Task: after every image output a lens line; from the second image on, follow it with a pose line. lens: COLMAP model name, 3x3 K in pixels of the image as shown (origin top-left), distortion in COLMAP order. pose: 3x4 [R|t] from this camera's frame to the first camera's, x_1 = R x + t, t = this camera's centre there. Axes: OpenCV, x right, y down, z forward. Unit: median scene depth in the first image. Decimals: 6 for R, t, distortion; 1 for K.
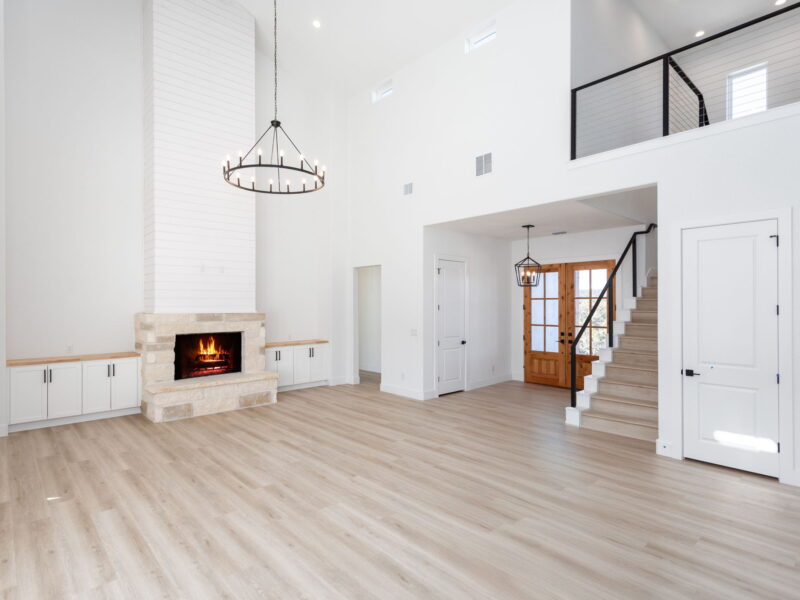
lens RADIAL K [[432.3, 0, 398.9], [0, 432.3, 296.2], [0, 0, 1]] dist [-0.000648, -0.002642]
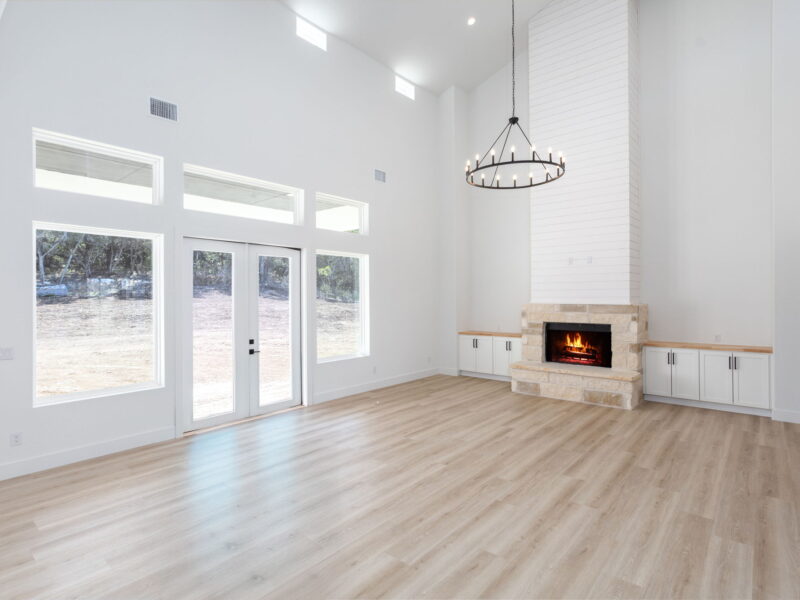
lens RADIAL K [[432.3, 0, 396.9], [0, 432.3, 295.9], [0, 0, 1]] dist [-0.000648, -0.002642]
pose [[0.116811, 0.002892, -0.993150, 0.590363], [0.023459, 0.999709, 0.005670, 0.004494], [0.992877, -0.023961, 0.116709, 0.505841]]
